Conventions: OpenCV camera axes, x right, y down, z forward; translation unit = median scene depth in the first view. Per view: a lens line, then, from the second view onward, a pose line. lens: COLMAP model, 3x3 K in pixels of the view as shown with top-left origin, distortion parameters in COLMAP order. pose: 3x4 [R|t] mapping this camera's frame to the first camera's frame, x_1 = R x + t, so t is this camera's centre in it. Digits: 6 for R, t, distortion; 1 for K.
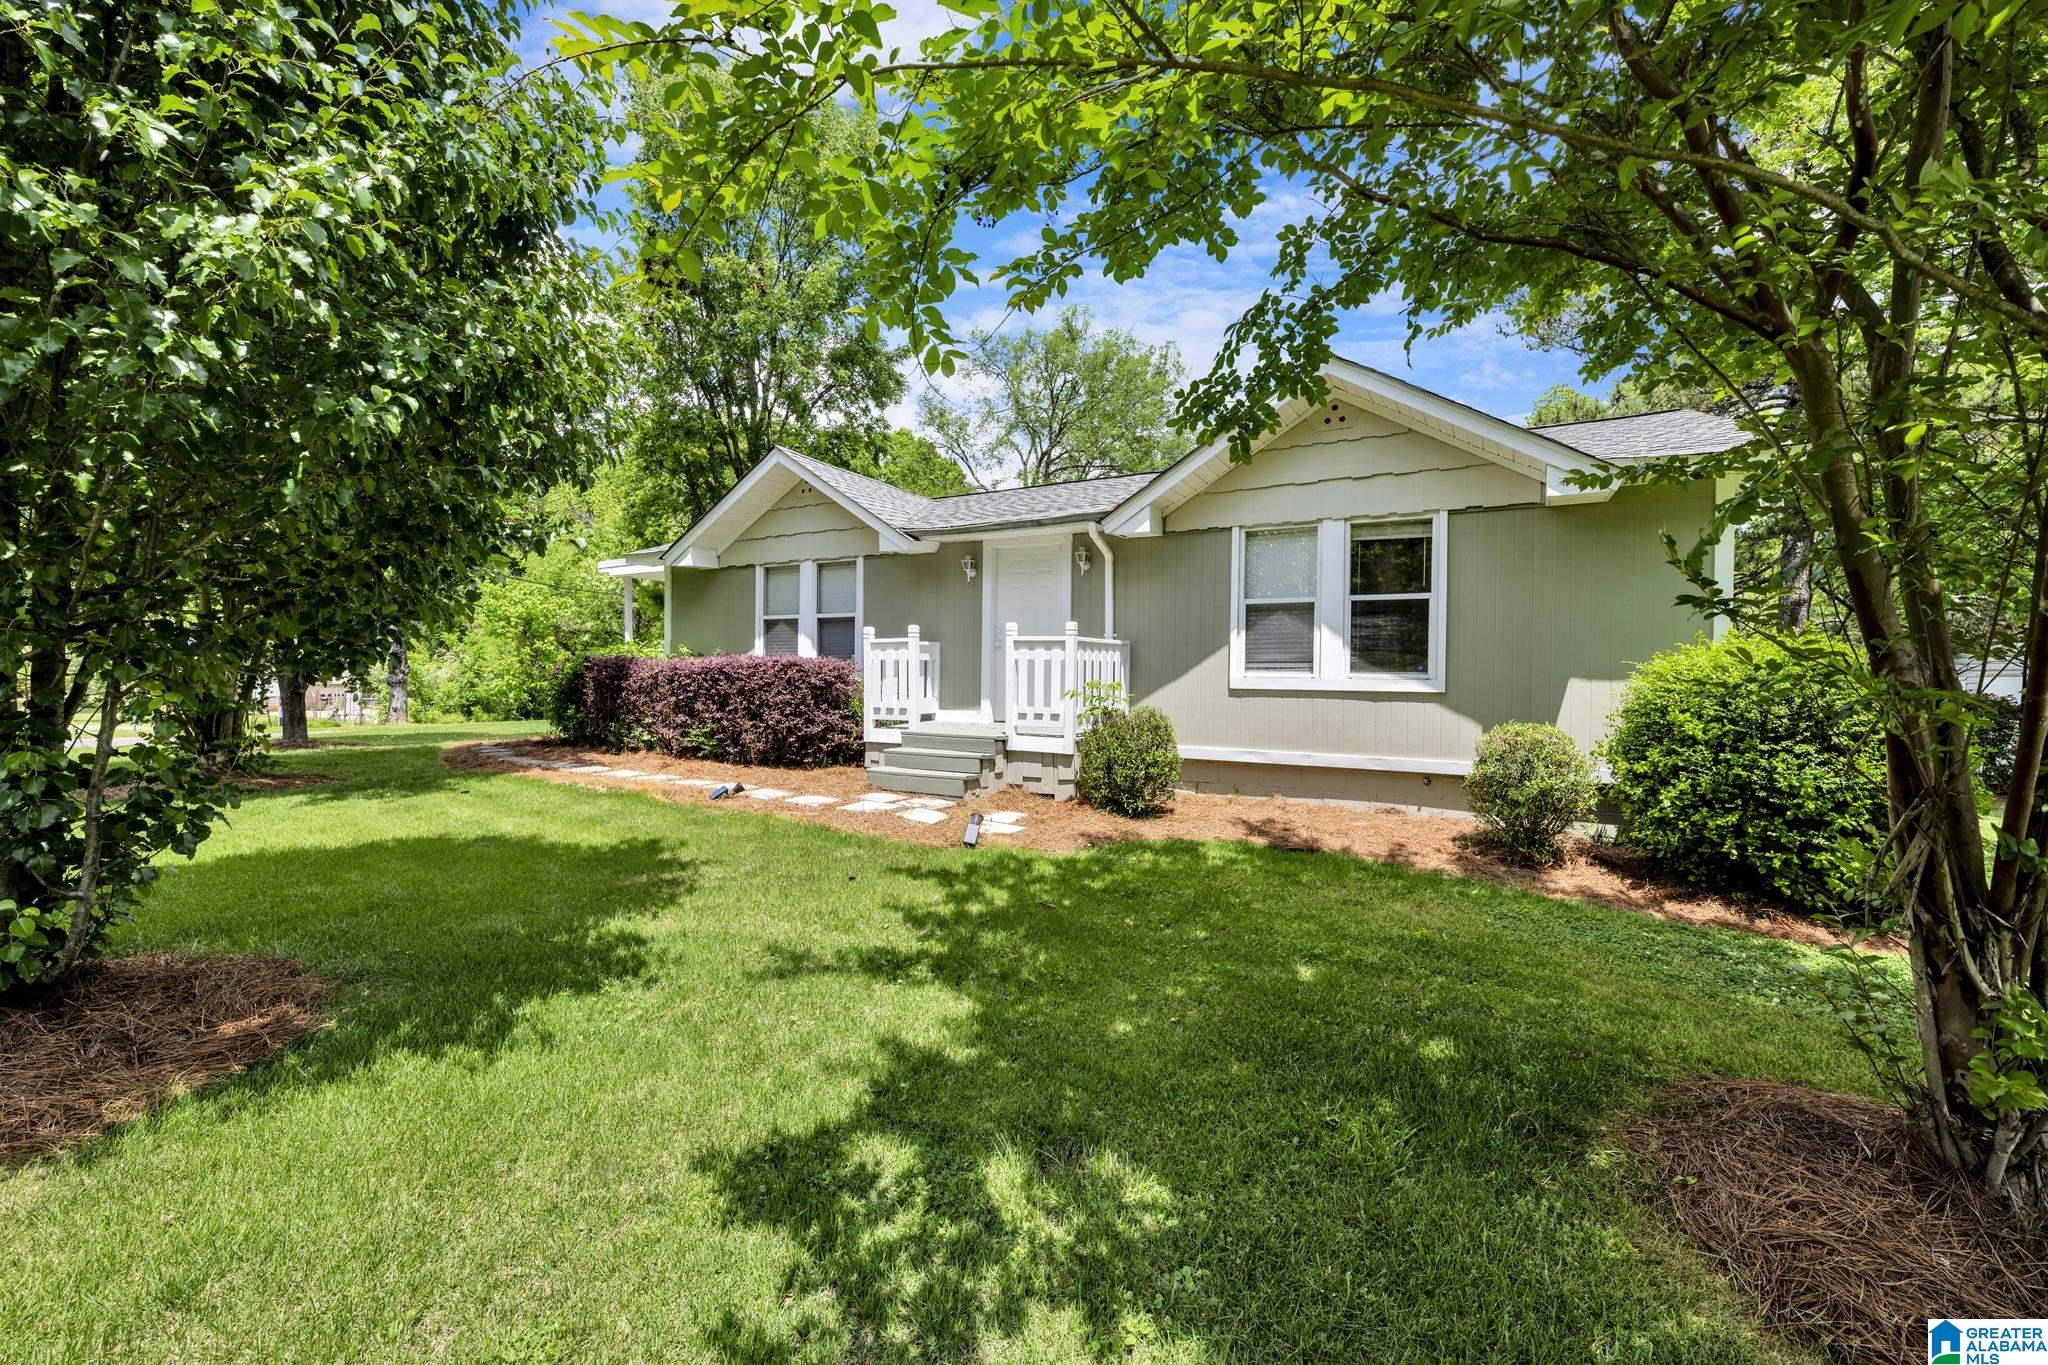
lens RADIAL K [[833.5, 0, 1016.5], [0, 833.5, 686.7], [0, 0, 1]] dist [-0.000853, 0.000360]
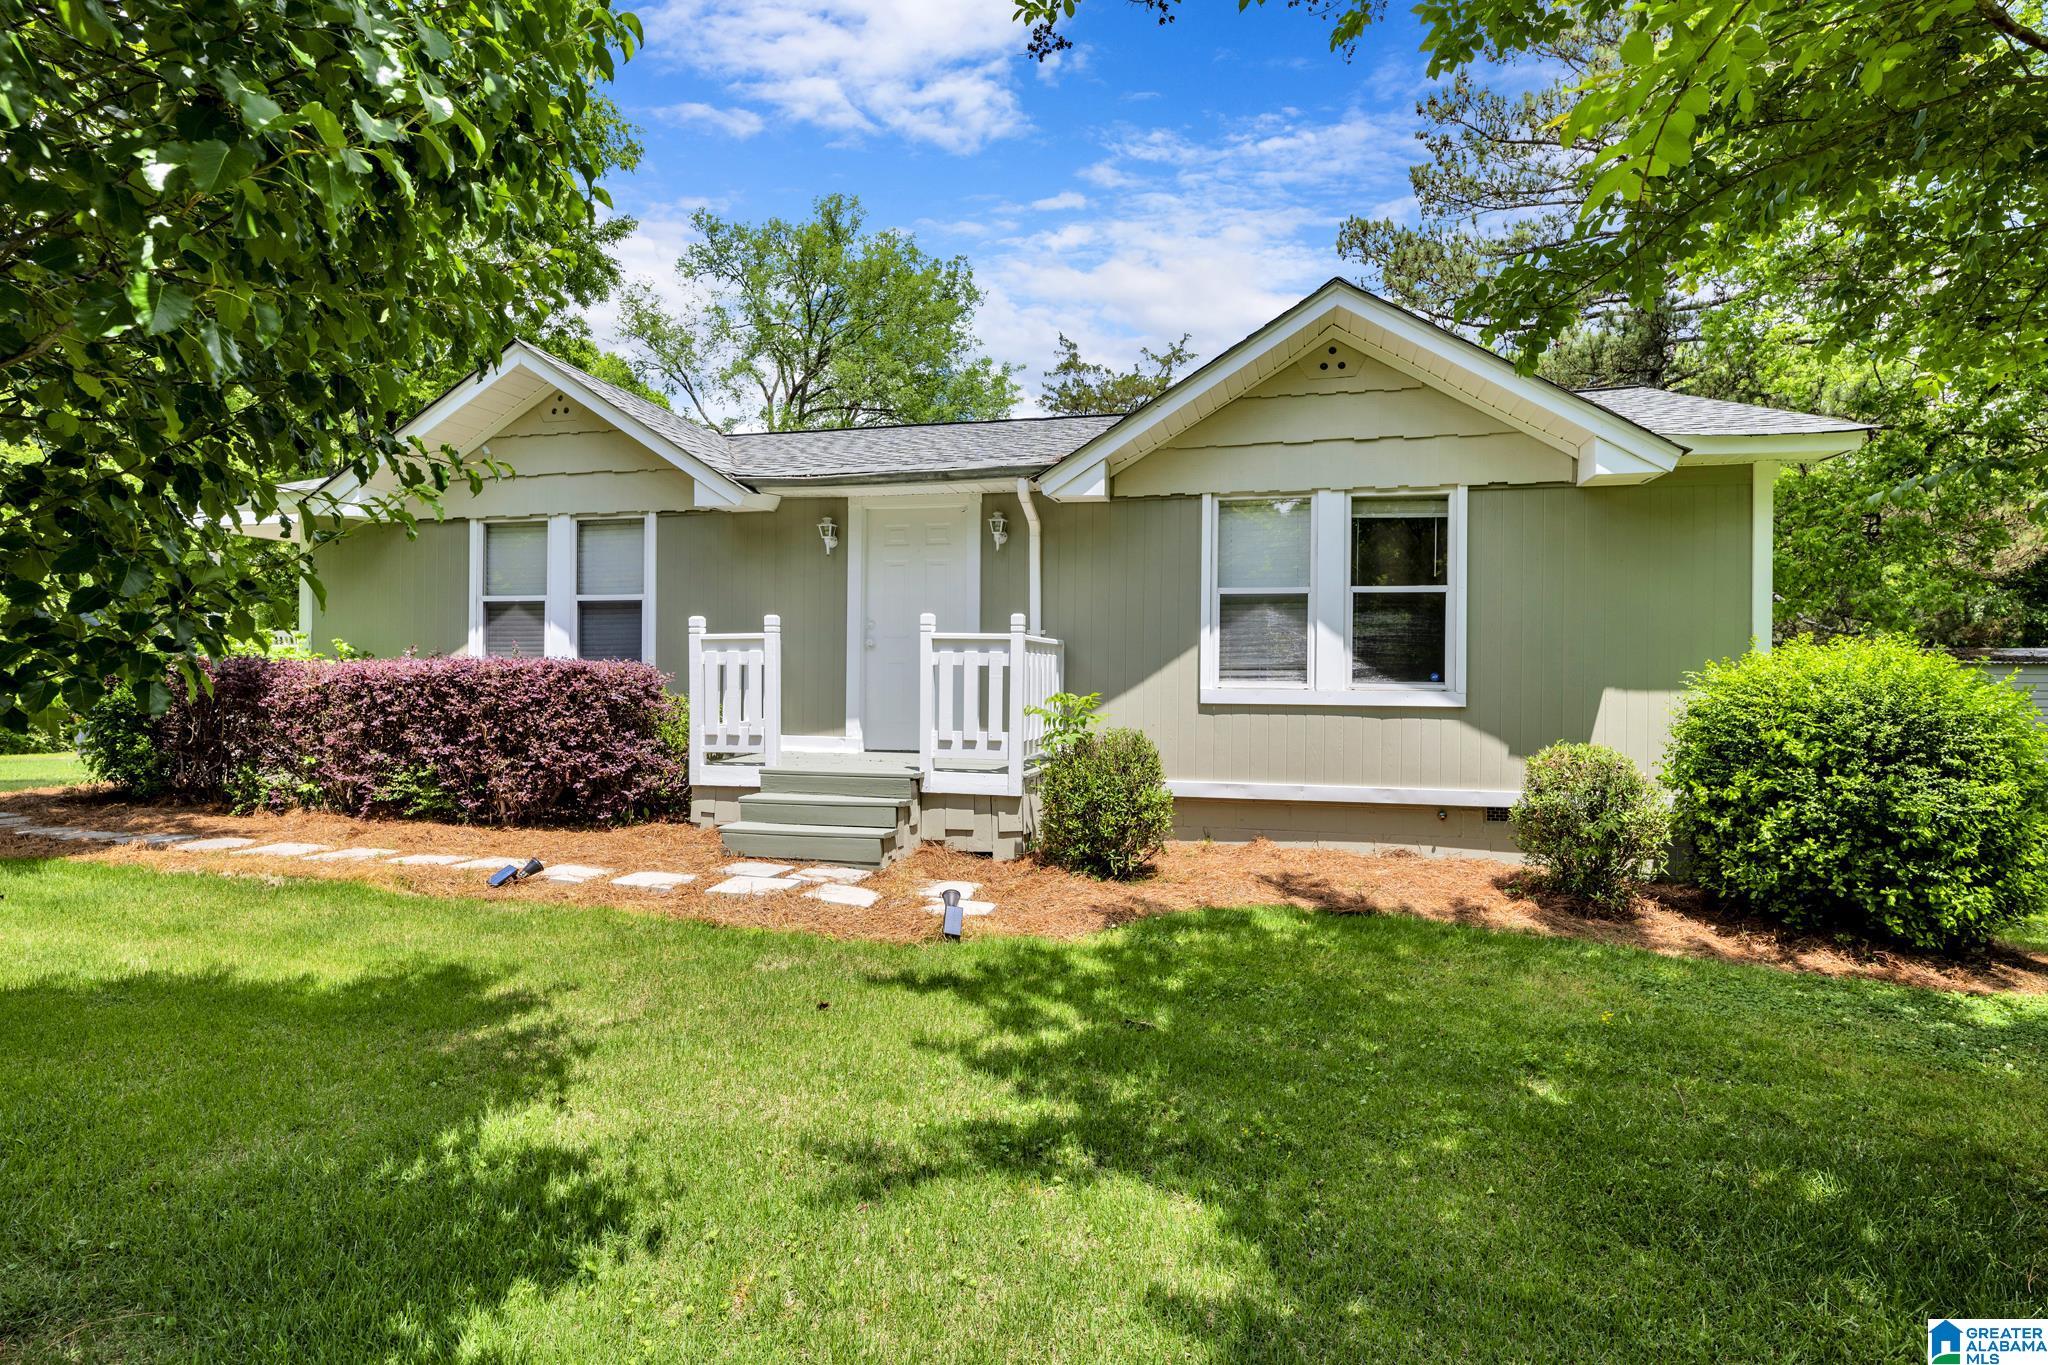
lens RADIAL K [[1065.0, 0, 1024.0], [0, 1065.0, 682.5], [0, 0, 1]] dist [0.001607, -0.000021]
pose [[0.960798, -0.002503, 0.277239, -0.182832], [0.005719, 0.999925, -0.010792, -0.007571], [-0.277191, 0.011955, 0.960740, 0.104063]]
